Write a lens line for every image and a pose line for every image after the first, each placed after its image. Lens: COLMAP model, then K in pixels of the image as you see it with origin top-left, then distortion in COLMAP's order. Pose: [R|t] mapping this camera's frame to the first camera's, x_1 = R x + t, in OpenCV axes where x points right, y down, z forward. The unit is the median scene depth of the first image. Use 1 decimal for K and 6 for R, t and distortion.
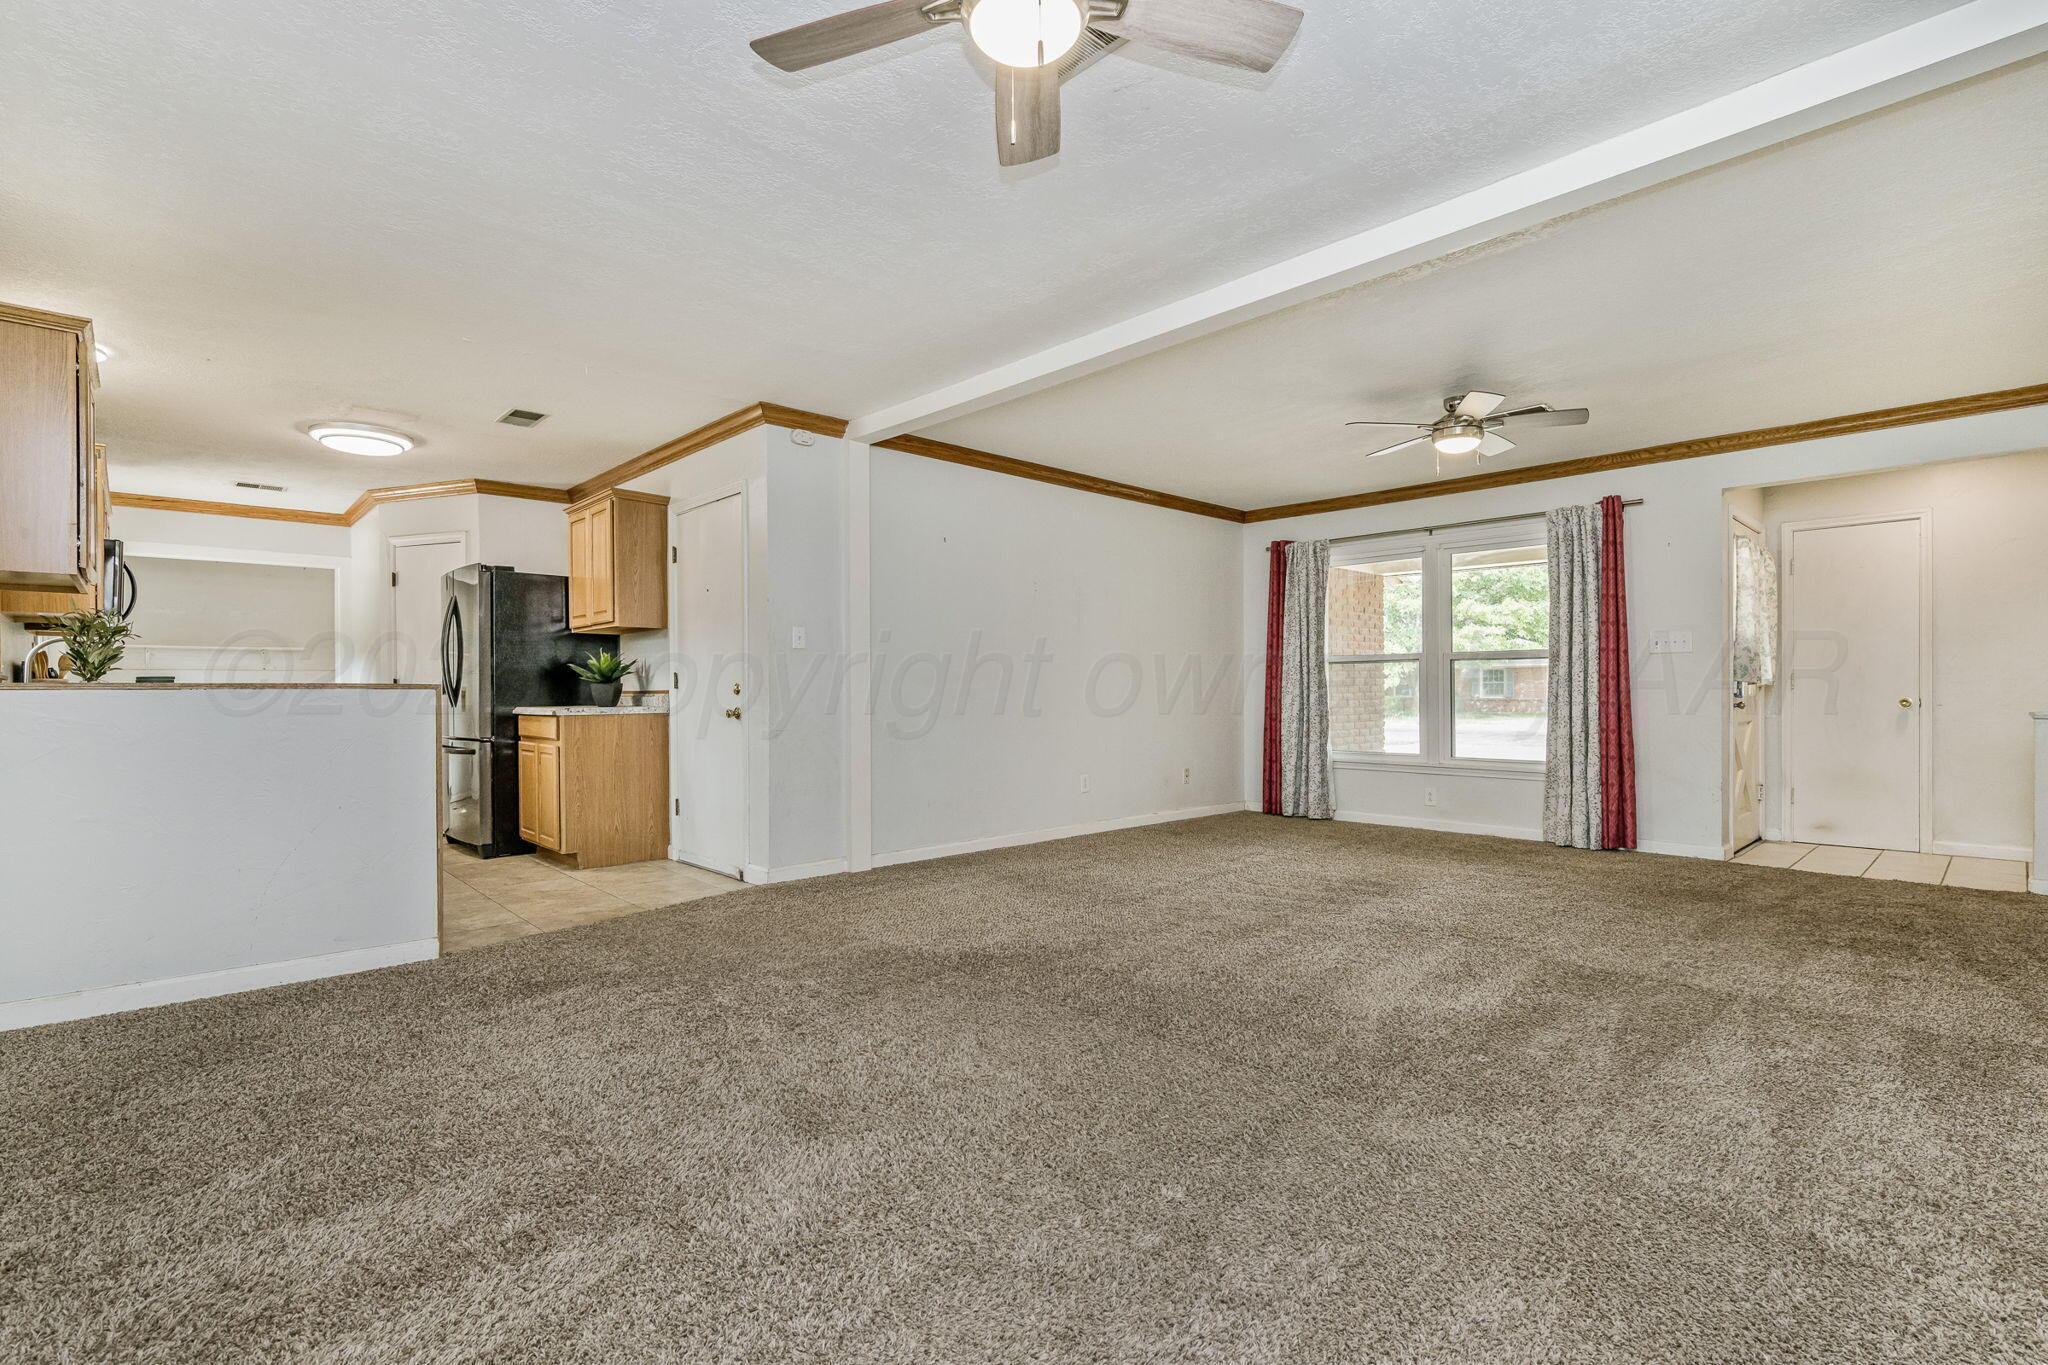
lens RADIAL K [[933.6, 0, 1023.8], [0, 933.6, 697.0], [0, 0, 1]] dist [-0.003002, -0.000127]
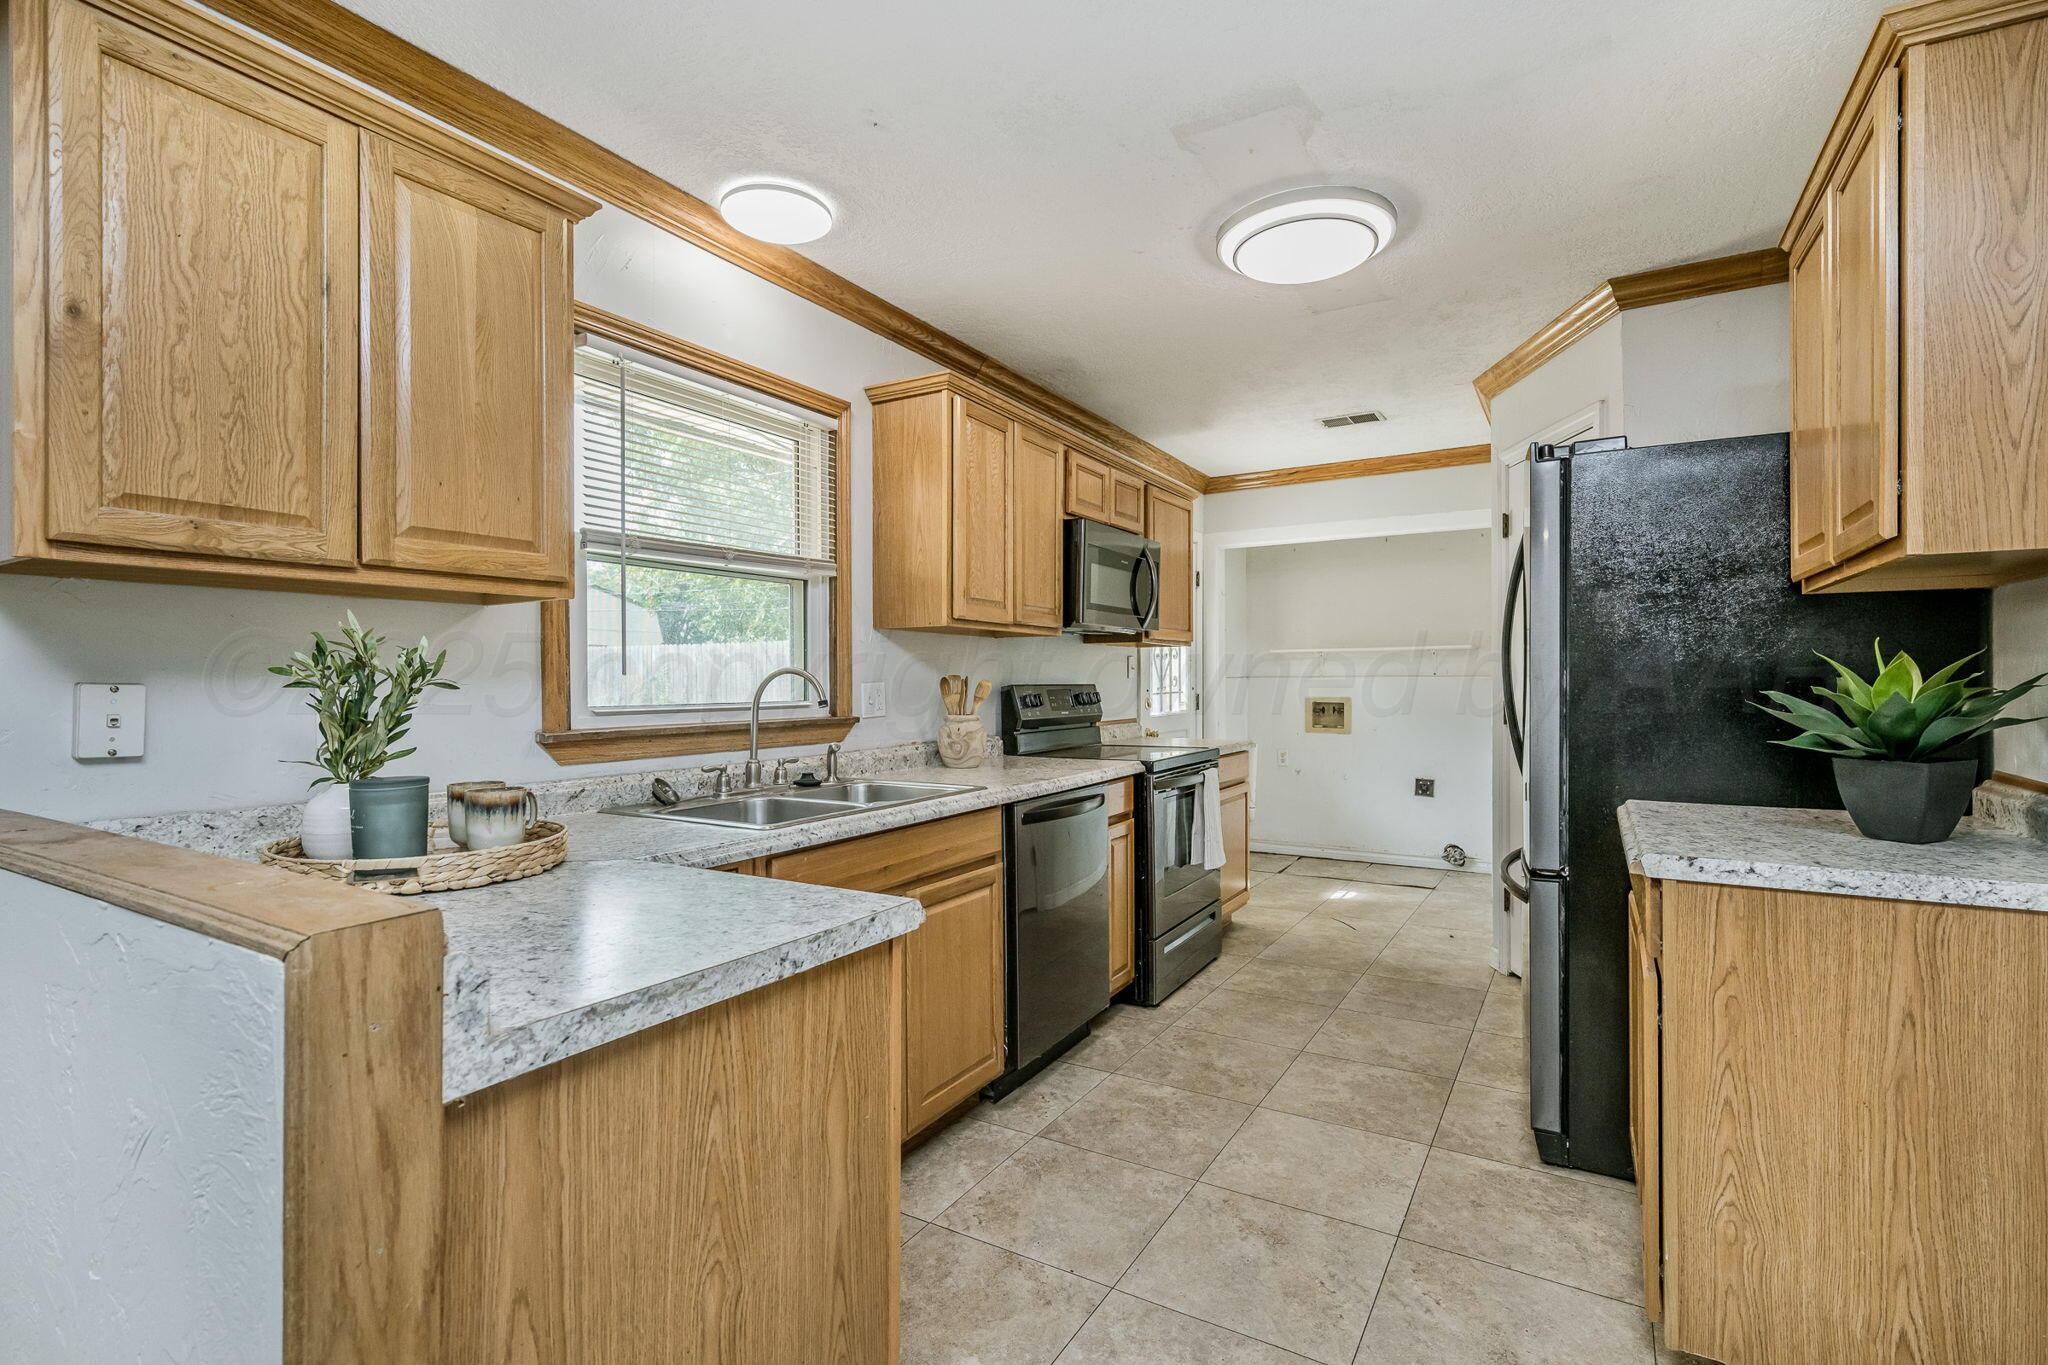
lens RADIAL K [[933.6, 0, 1030.0], [0, 933.6, 681.1], [0, 0, 1]] dist [-0.003002, -0.000127]
pose [[0.266535, 0.008011, -0.963792, -0.226667], [-0.004280, 0.999965, 0.007128, -0.037796], [0.963816, 0.002225, 0.266560, 0.621977]]
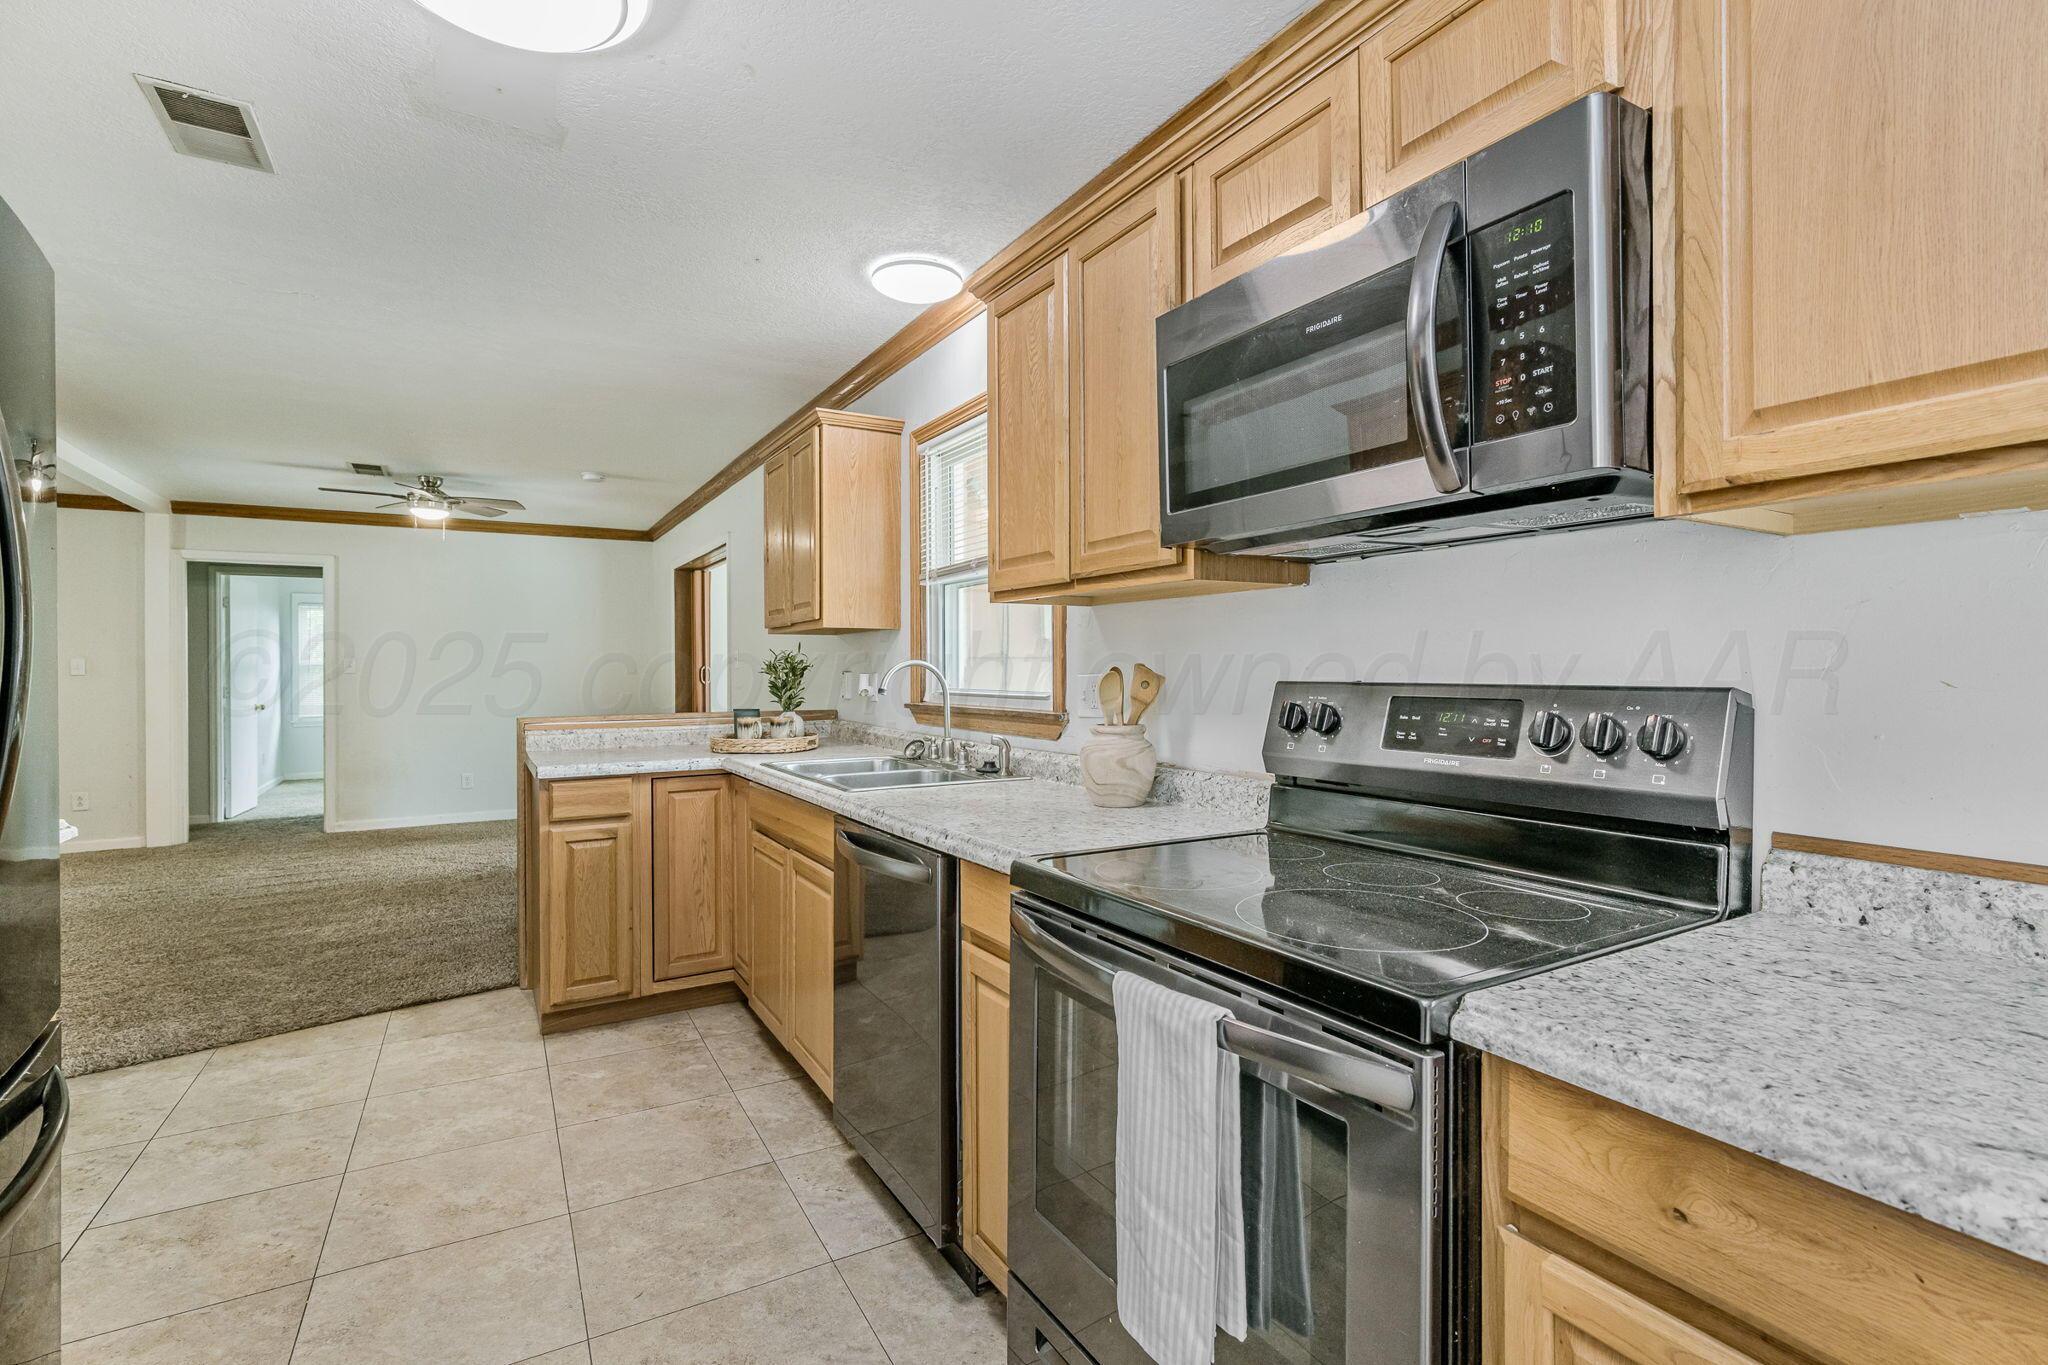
lens RADIAL K [[933.6, 0, 1029.0], [0, 933.6, 670.9], [0, 0, 1]] dist [-0.003002, -0.000127]
pose [[-0.974273, 0.007525, 0.225245, -0.793582], [0.007757, 0.999970, 0.000145, -0.034371], [-0.225237, 0.001889, -0.974302, 1.069255]]
